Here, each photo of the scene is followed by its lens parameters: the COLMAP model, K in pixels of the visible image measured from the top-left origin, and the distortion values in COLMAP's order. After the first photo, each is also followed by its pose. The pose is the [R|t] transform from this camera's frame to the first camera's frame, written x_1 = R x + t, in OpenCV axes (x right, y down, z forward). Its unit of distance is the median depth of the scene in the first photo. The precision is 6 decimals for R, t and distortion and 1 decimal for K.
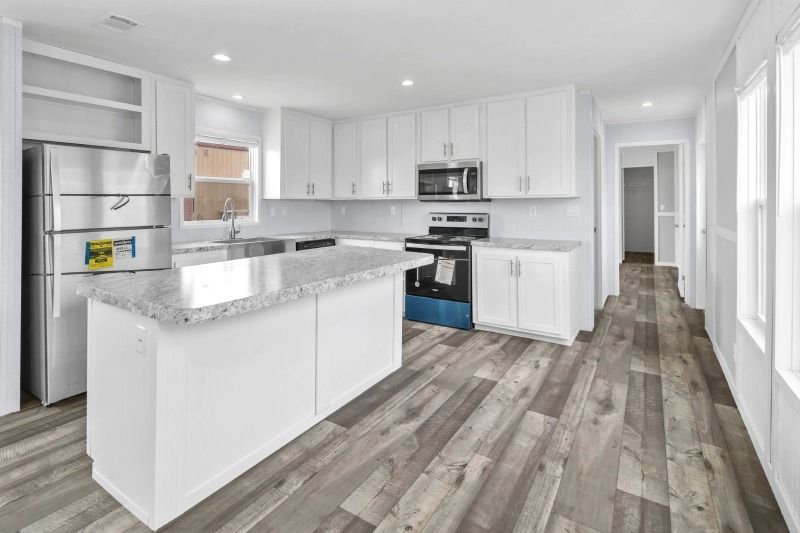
lens RADIAL K [[395.0, 0, 397.5], [0, 395.0, 207.6], [0, 0, 1]] dist [0.018195, -0.004801]
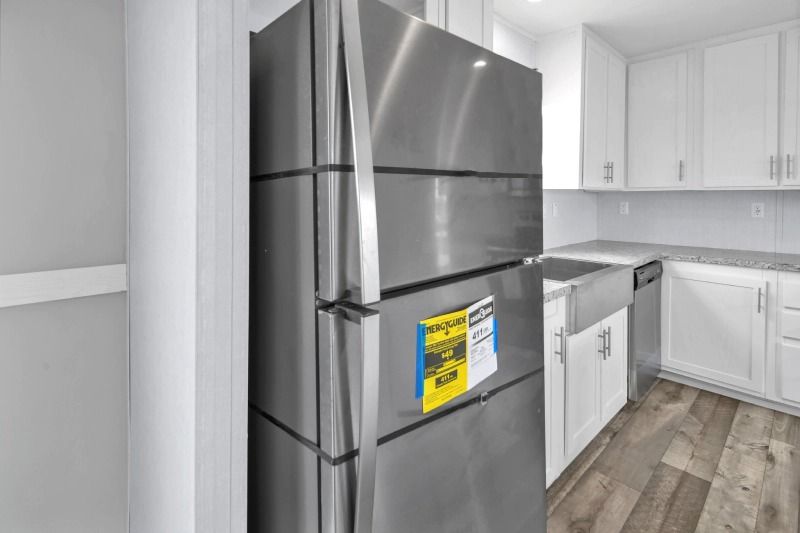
lens RADIAL K [[395.0, 0, 400.7], [0, 395.0, 203.7], [0, 0, 1]] dist [0.018195, -0.004801]
pose [[0.972262, 0.005863, -0.233820, -0.564113], [-0.003875, 0.999952, 0.008961, -0.007701], [0.233862, -0.007807, 0.972239, 0.546578]]
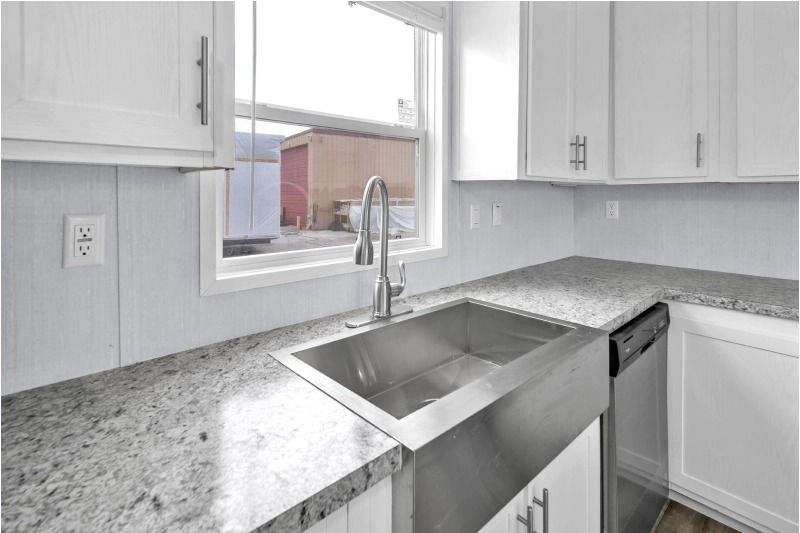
lens RADIAL K [[395.0, 0, 400.6], [0, 395.0, 195.7], [0, 0, 1]] dist [0.018195, -0.004801]
pose [[0.967755, 0.001581, -0.251890, -0.422761], [-0.002089, 0.999996, -0.001748, -0.011960], [0.251886, 0.002218, 0.967754, 0.924099]]
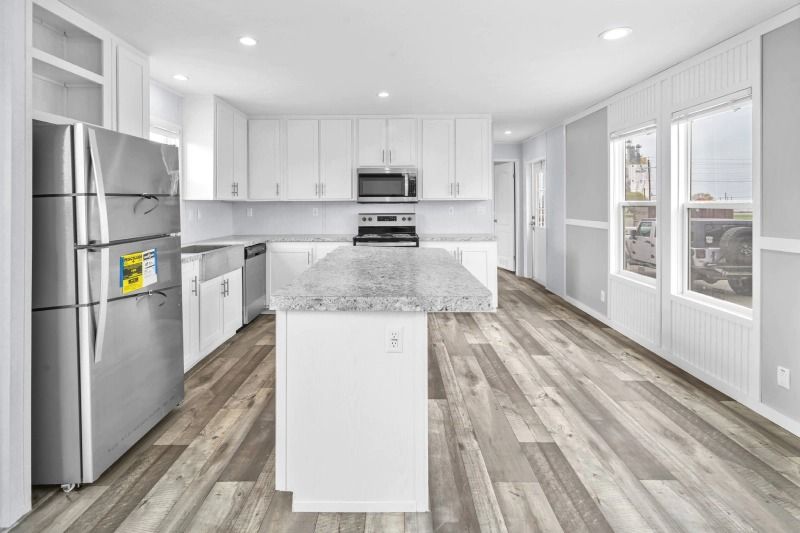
lens RADIAL K [[395.0, 0, 399.9], [0, 395.0, 206.9], [0, 0, 1]] dist [0.018195, -0.004801]
pose [[0.843094, -0.005348, 0.537740, -0.577199], [0.008059, 0.999964, -0.002689, -0.002027], [-0.537706, 0.006601, 0.843107, 0.062199]]
